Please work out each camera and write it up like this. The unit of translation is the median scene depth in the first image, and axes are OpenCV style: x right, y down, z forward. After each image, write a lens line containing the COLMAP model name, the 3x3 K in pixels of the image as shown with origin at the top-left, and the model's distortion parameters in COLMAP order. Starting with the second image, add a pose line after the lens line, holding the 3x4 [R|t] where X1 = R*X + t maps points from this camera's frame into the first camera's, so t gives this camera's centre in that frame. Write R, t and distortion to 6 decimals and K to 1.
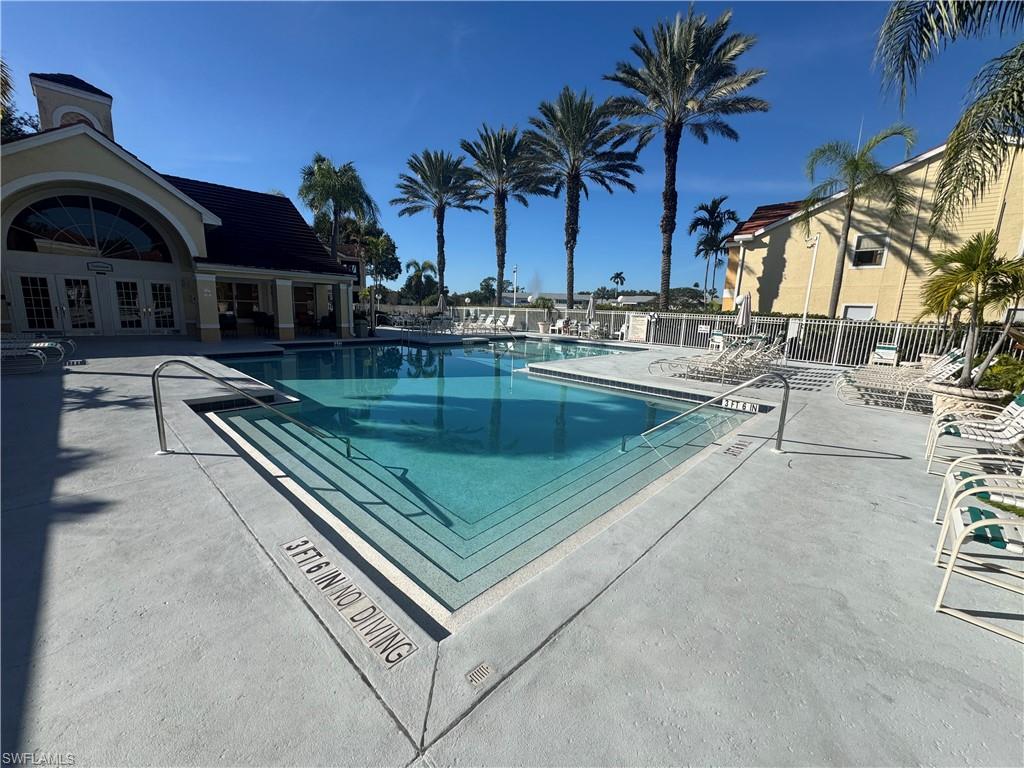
lens RADIAL K [[409.2, 0, 509.8], [0, 409.2, 383.1], [0, 0, 1]] dist [-0.013874, -0.000163]
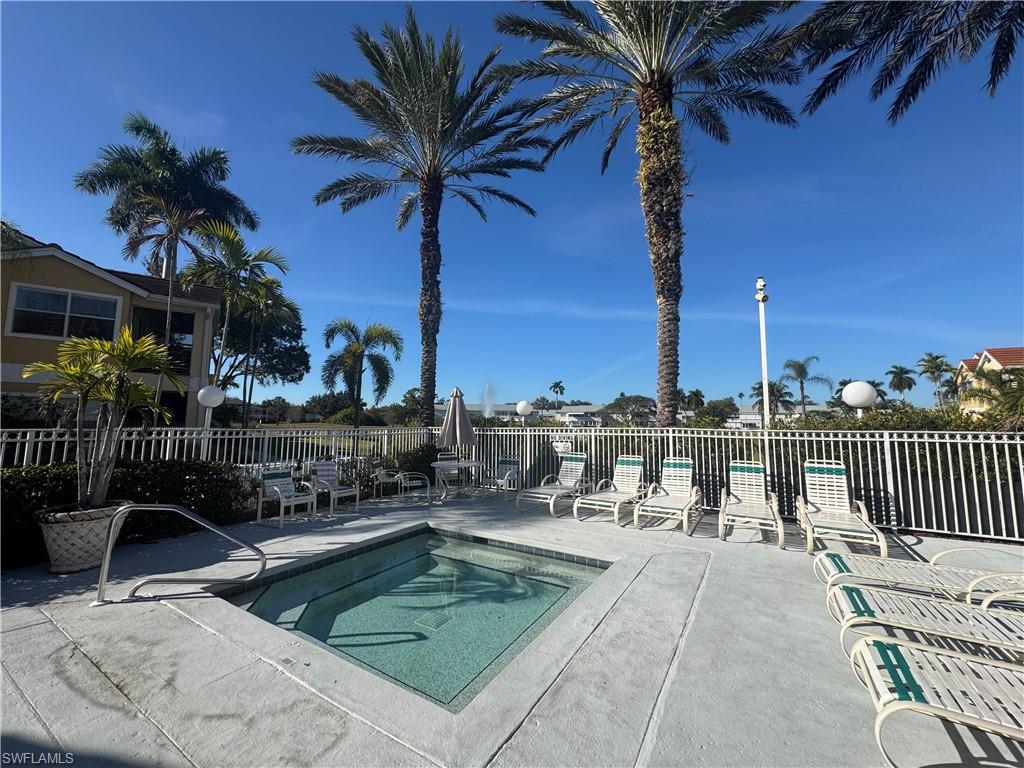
lens RADIAL K [[409.2, 0, 512.9], [0, 409.2, 379.3], [0, 0, 1]] dist [-0.013874, -0.000163]
pose [[0.976541, -0.003267, 0.215306, -0.097311], [0.063142, 0.960275, -0.271816, -0.071650], [-0.205865, 0.279035, 0.937955, 0.362031]]
